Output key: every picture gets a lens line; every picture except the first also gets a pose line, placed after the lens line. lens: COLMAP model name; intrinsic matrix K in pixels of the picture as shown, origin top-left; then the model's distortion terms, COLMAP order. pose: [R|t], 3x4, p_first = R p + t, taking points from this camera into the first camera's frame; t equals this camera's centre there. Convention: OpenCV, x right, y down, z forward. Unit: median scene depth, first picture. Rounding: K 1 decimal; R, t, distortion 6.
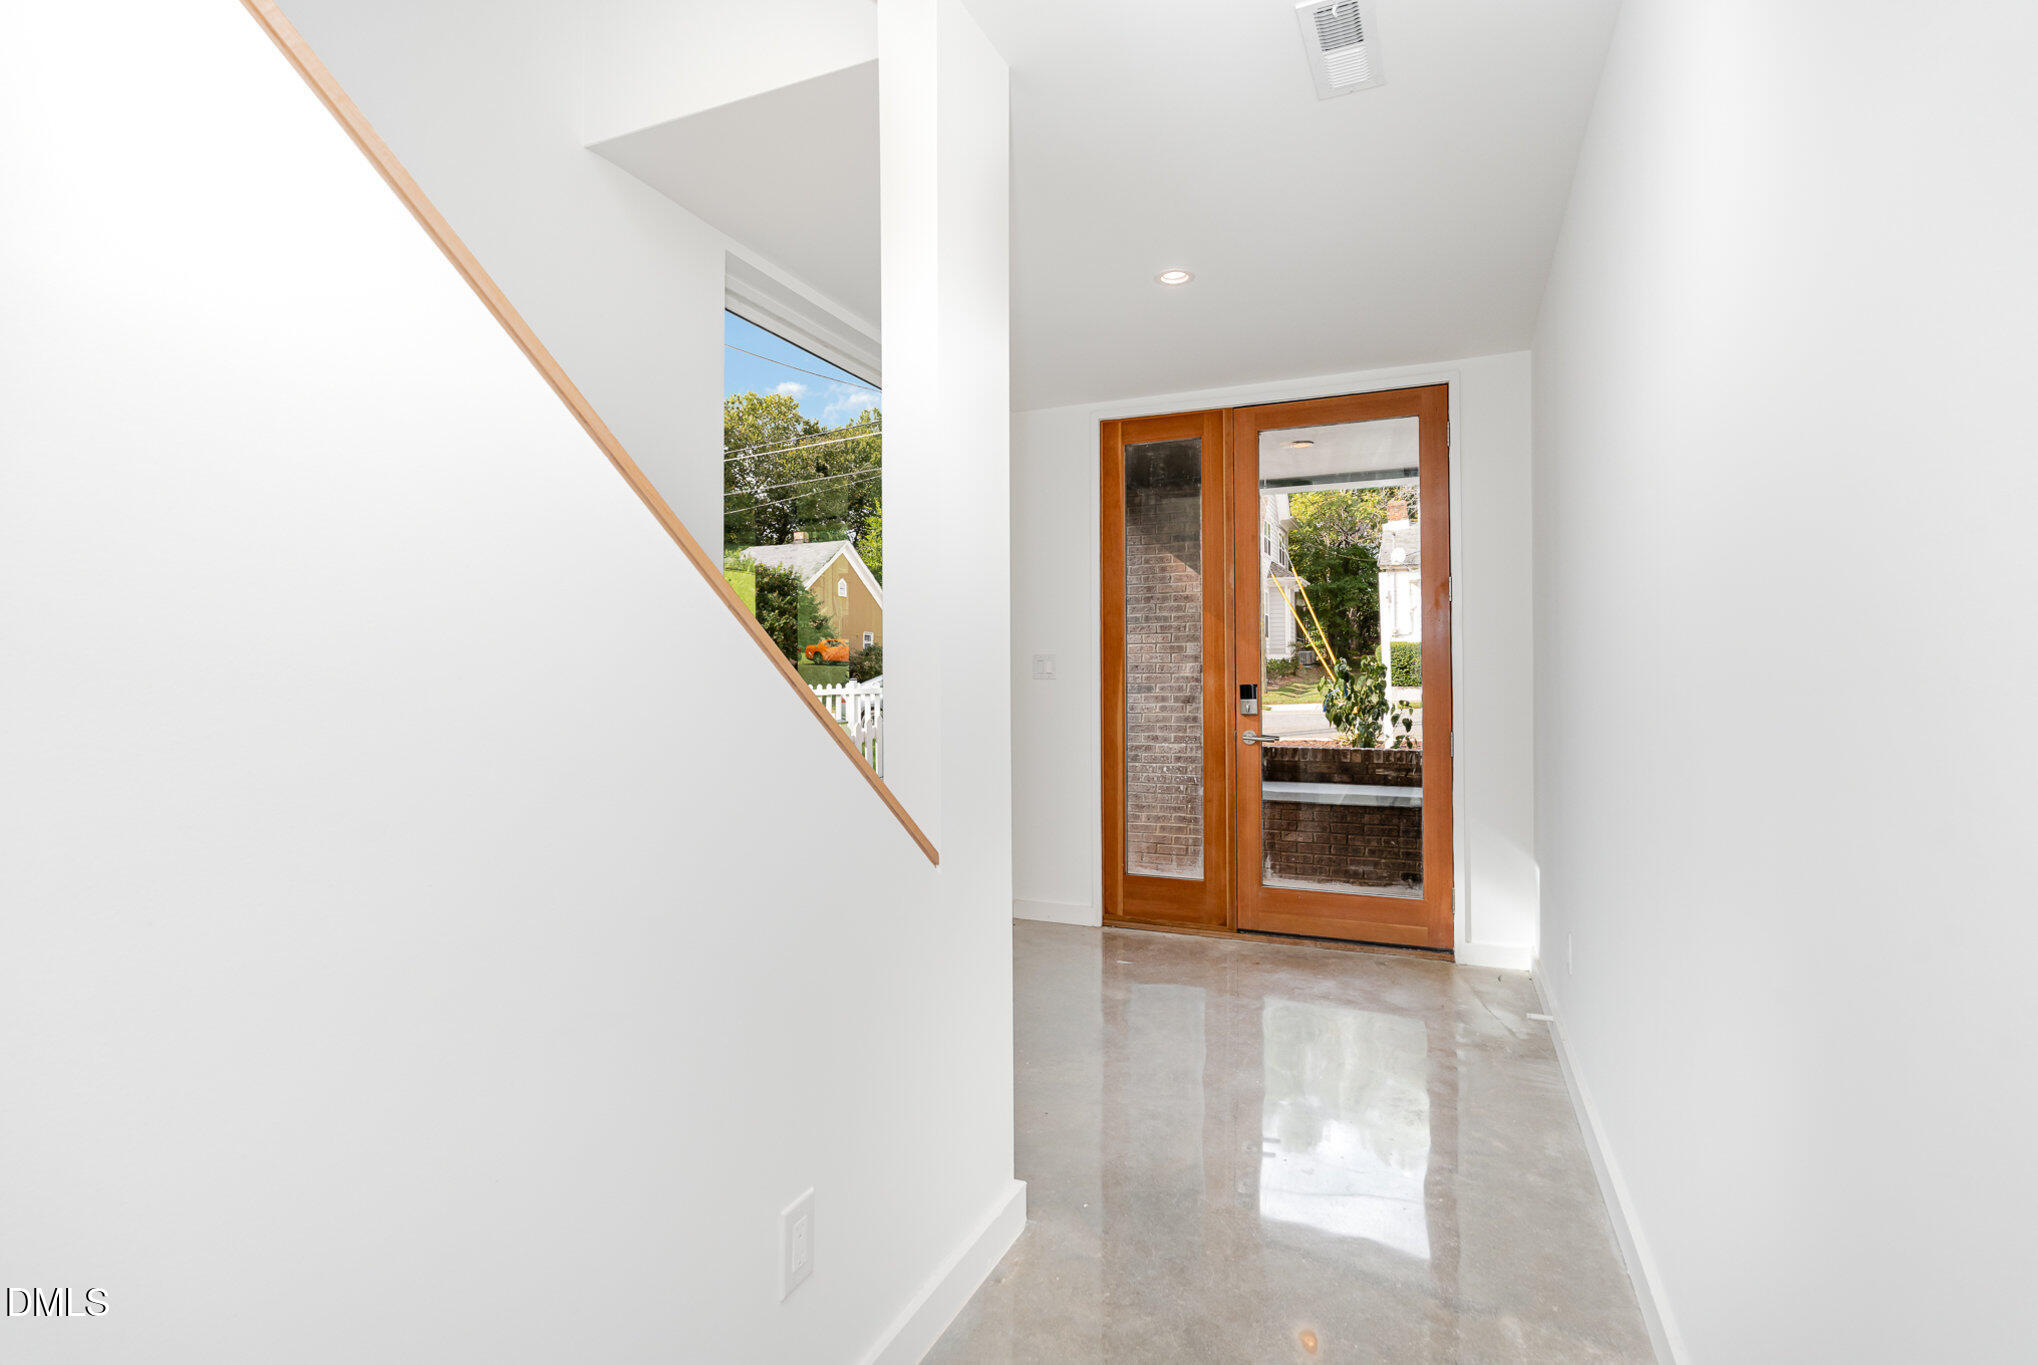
lens RADIAL K [[989.7, 0, 1019.0], [0, 989.7, 682.5], [0, 0, 1]] dist [0.000436, 0.000178]
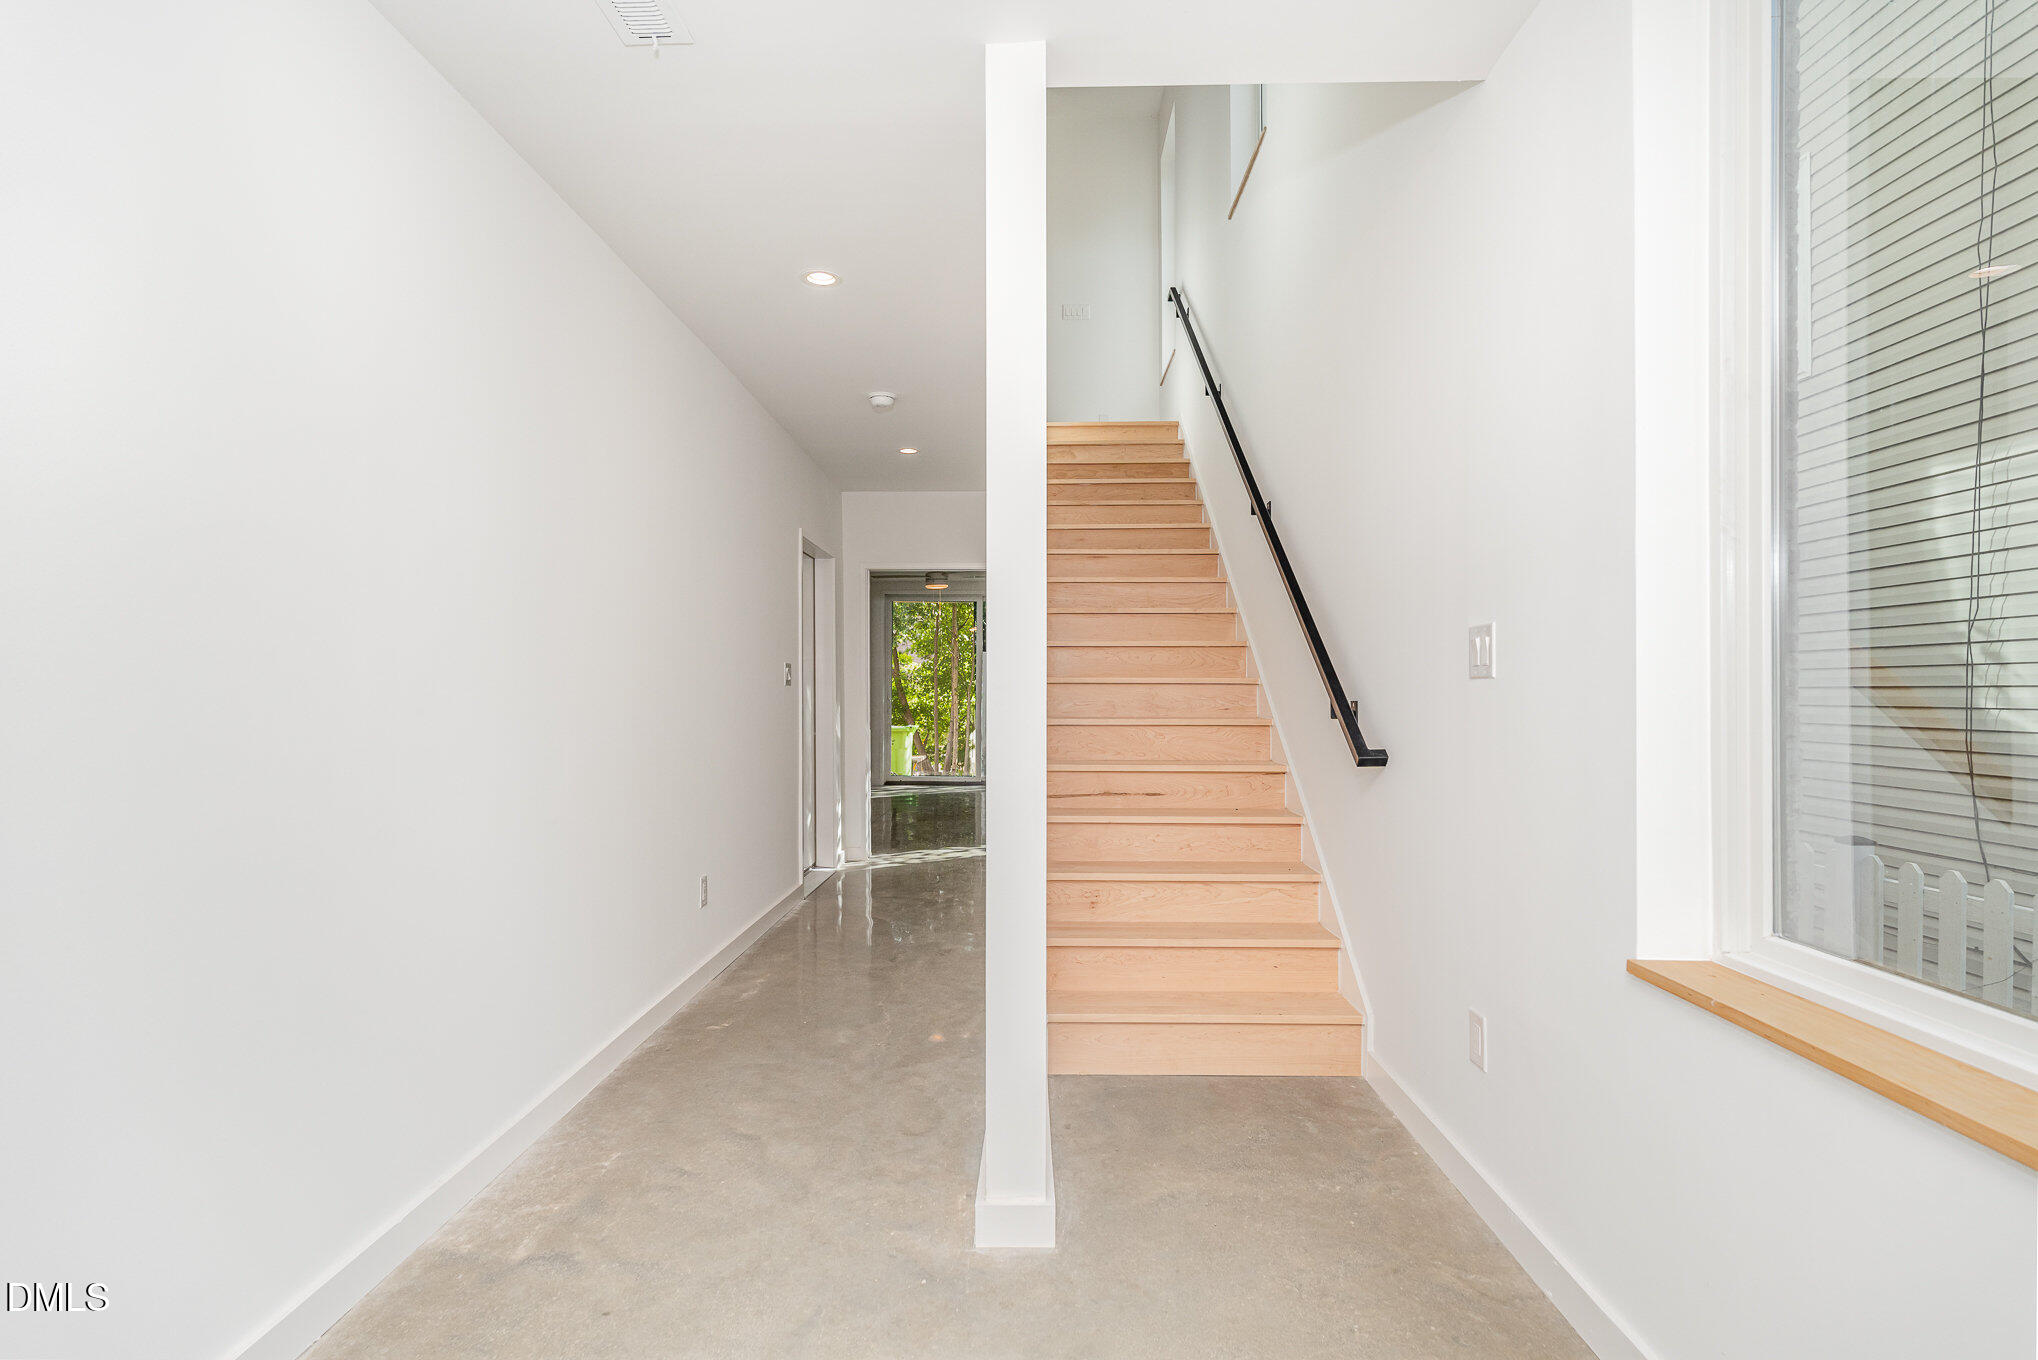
lens RADIAL K [[989.7, 0, 1019.0], [0, 989.7, 680.0], [0, 0, 1]] dist [0.000436, 0.000178]
pose [[-0.928285, -0.000913, -0.371868, 0.388322], [0.001209, 0.999984, -0.005472, -0.004241], [0.371868, -0.005529, -0.928269, 2.269709]]
